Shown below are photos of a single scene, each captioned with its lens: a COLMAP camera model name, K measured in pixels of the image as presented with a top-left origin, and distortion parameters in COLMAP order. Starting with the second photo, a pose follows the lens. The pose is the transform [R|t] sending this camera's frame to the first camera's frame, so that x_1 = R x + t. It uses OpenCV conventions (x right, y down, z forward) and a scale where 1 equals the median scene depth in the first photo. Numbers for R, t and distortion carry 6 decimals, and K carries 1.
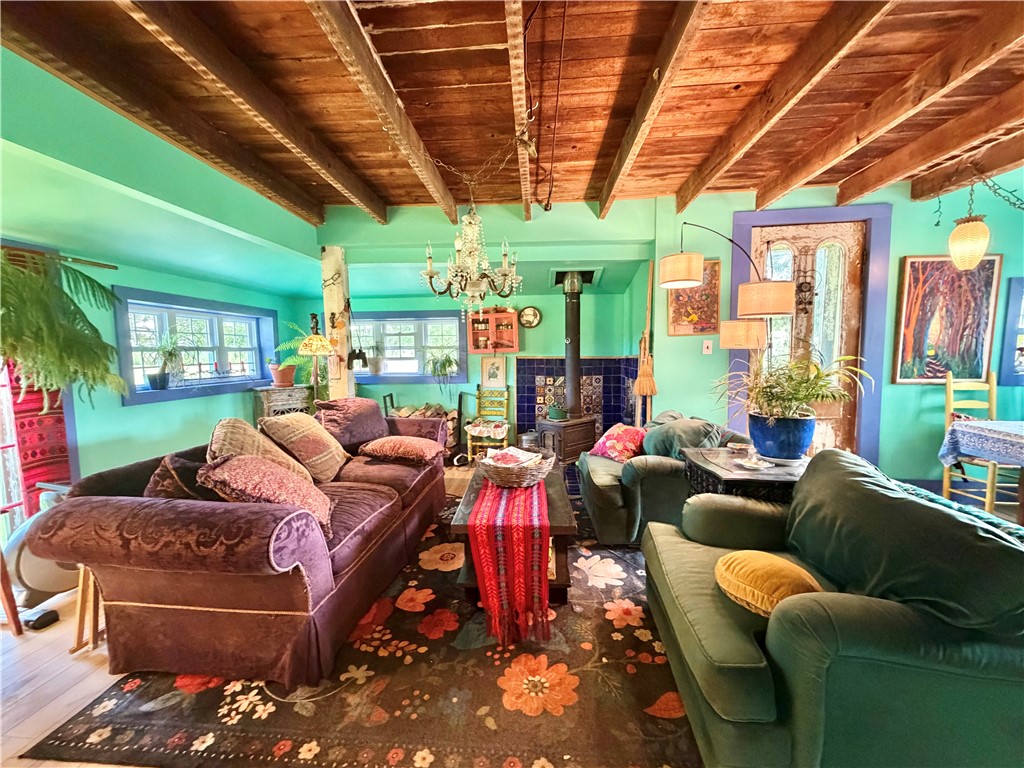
lens RADIAL K [[412.3, 0, 512.0], [0, 412.3, 384.0], [0, 0, 1]] dist [0.001472, 0.000266]
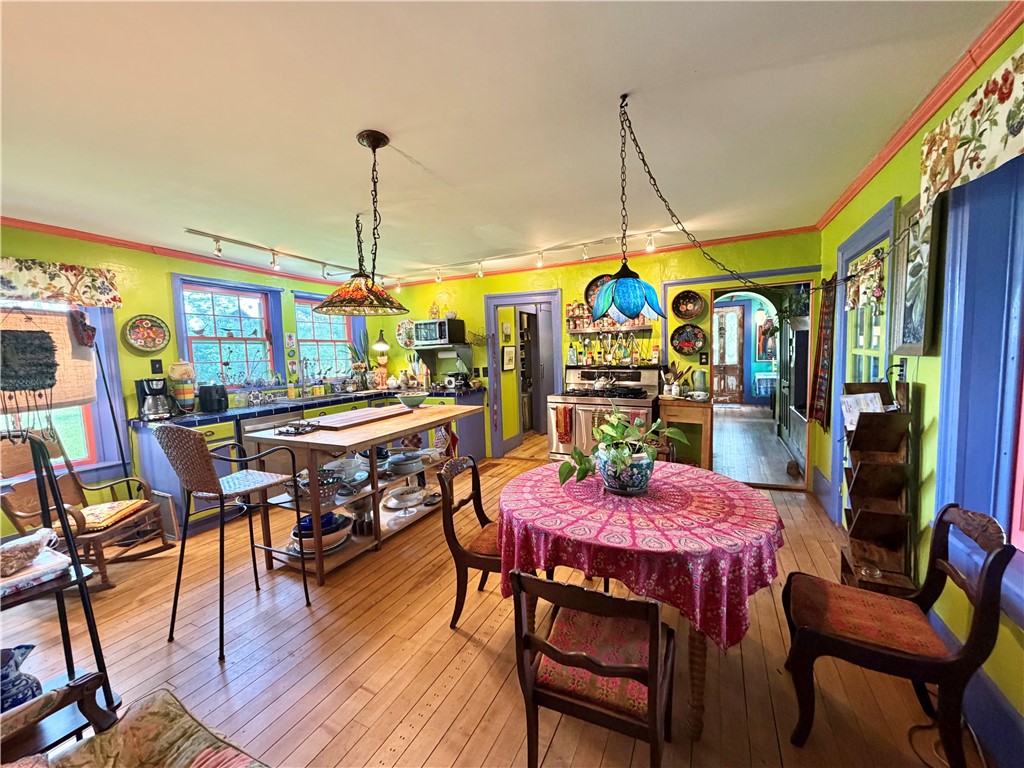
lens RADIAL K [[412.3, 0, 512.0], [0, 412.3, 384.0], [0, 0, 1]] dist [0.001472, 0.000266]
pose [[0.934174, 0.012807, -0.356588, 0.376092], [-0.009016, 0.999884, 0.012292, 0.128915], [0.356704, -0.008267, 0.934181, -2.220779]]
